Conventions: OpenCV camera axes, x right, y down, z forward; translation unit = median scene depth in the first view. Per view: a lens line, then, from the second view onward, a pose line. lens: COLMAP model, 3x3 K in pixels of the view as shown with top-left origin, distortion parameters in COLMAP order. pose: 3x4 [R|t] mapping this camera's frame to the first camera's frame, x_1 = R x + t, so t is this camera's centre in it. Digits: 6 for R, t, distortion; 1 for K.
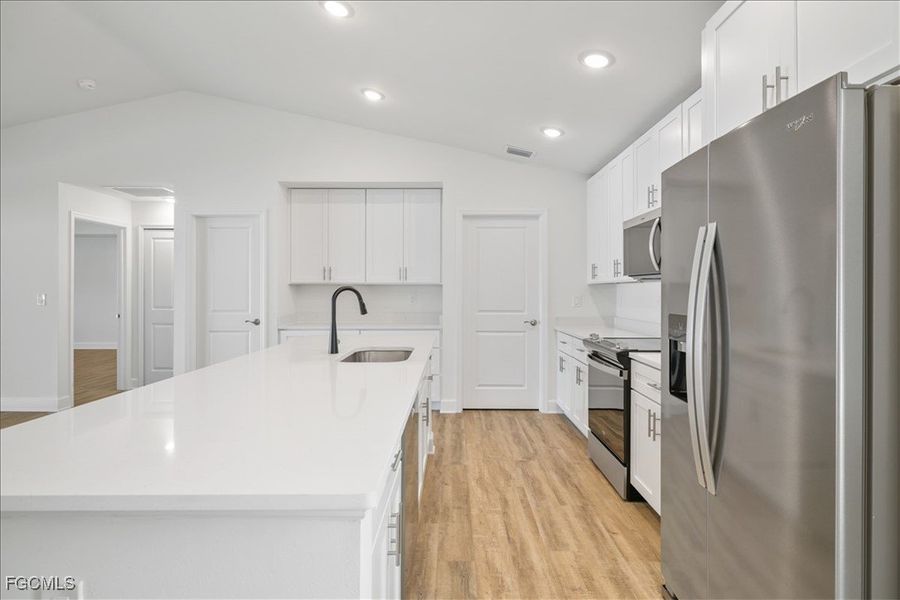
lens RADIAL K [[481.9, 0, 445.7], [0, 481.9, 271.8], [0, 0, 1]] dist [0.021383, -0.000030]
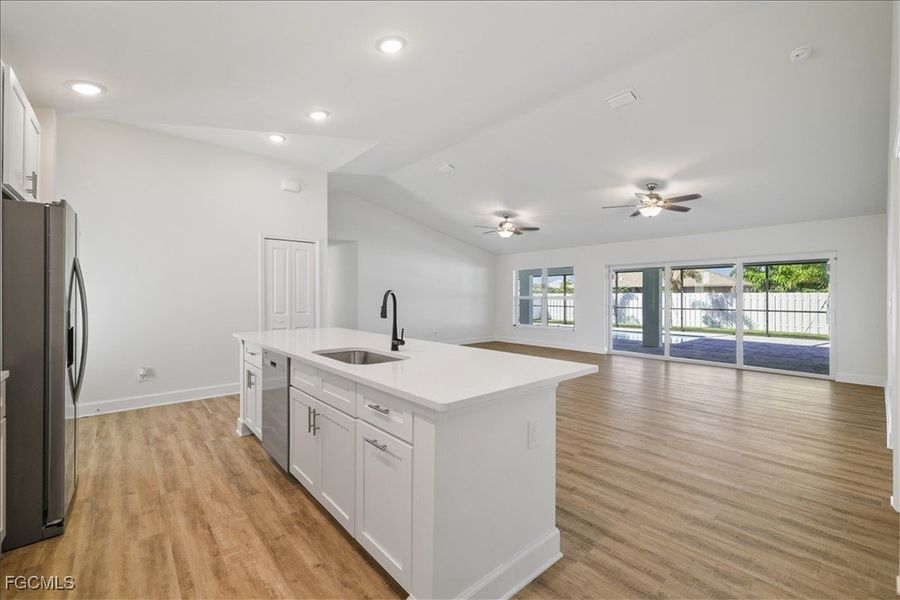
lens RADIAL K [[376.5, 0, 460.0], [0, 376.5, 297.9], [0, 0, 1]] dist [0.010189, -0.001157]
pose [[-0.732976, 0.003489, -0.680246, 0.191688], [0.029198, 0.999227, -0.026336, 0.052085], [0.679628, -0.039165, -0.732511, 1.320509]]
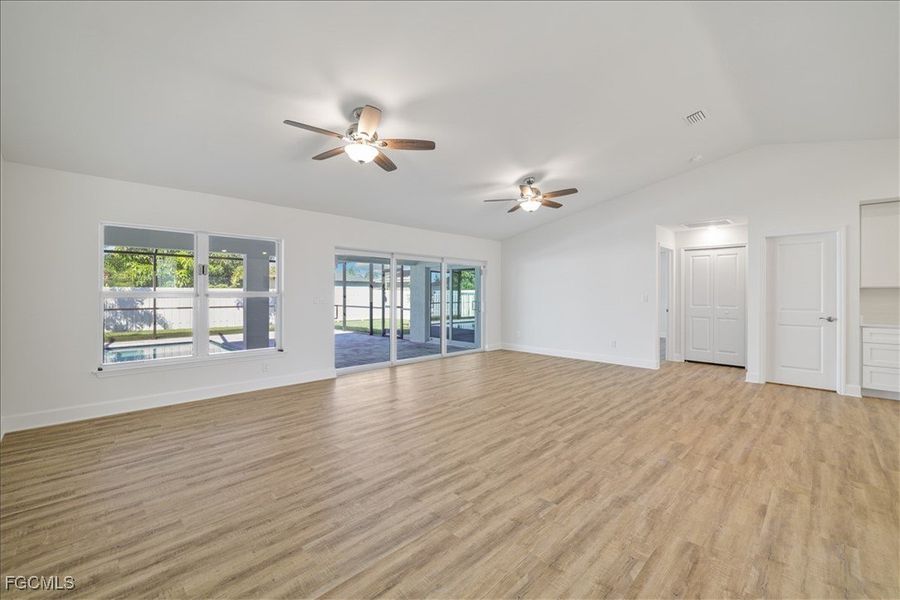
lens RADIAL K [[376.5, 0, 452.4], [0, 376.5, 294.7], [0, 0, 1]] dist [0.010189, -0.001157]
pose [[0.725592, 0.005356, -0.688104, -0.579177], [0.023654, 0.999185, 0.032721, -0.016877], [0.687719, -0.040019, 0.724873, -0.479040]]
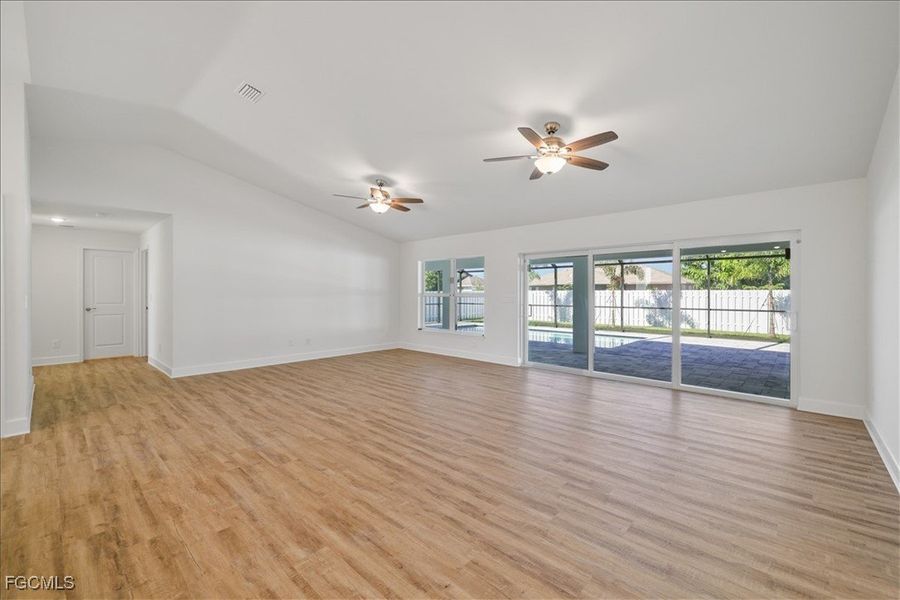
lens RADIAL K [[376.5, 0, 455.9], [0, 376.5, 298.3], [0, 0, 1]] dist [0.010189, -0.001157]
pose [[-0.666256, 0.007367, -0.745686, -0.457925], [0.029777, 0.999417, -0.016732, 0.054348], [0.745128, -0.033352, -0.666087, 1.219697]]
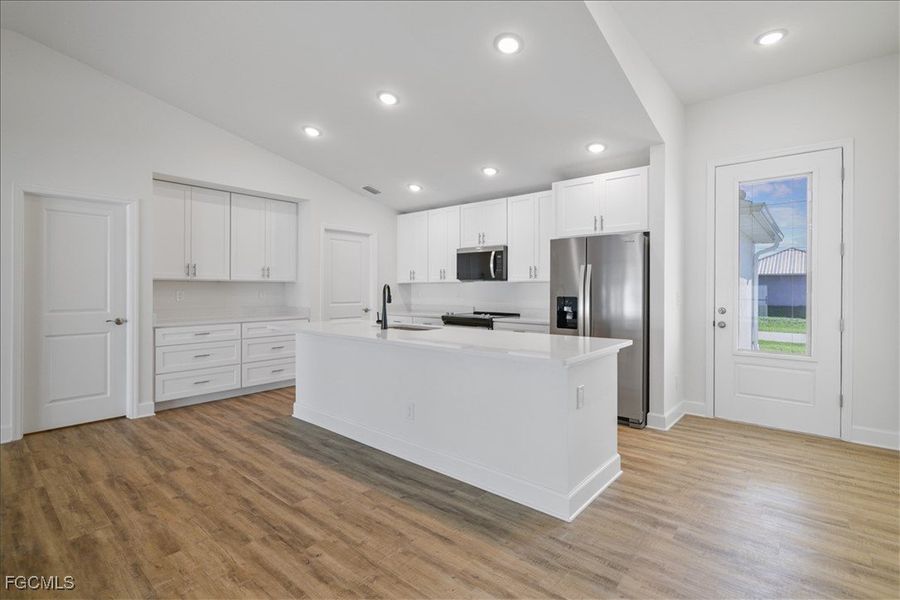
lens RADIAL K [[419.6, 0, 462.7], [0, 419.6, 288.0], [0, 0, 1]] dist [-0.002657, 0.000263]
pose [[0.626725, 0.001843, 0.779239, -0.818579], [-0.033351, 0.999144, 0.024460, 0.000984], [-0.778527, -0.041318, 0.626250, 0.011483]]
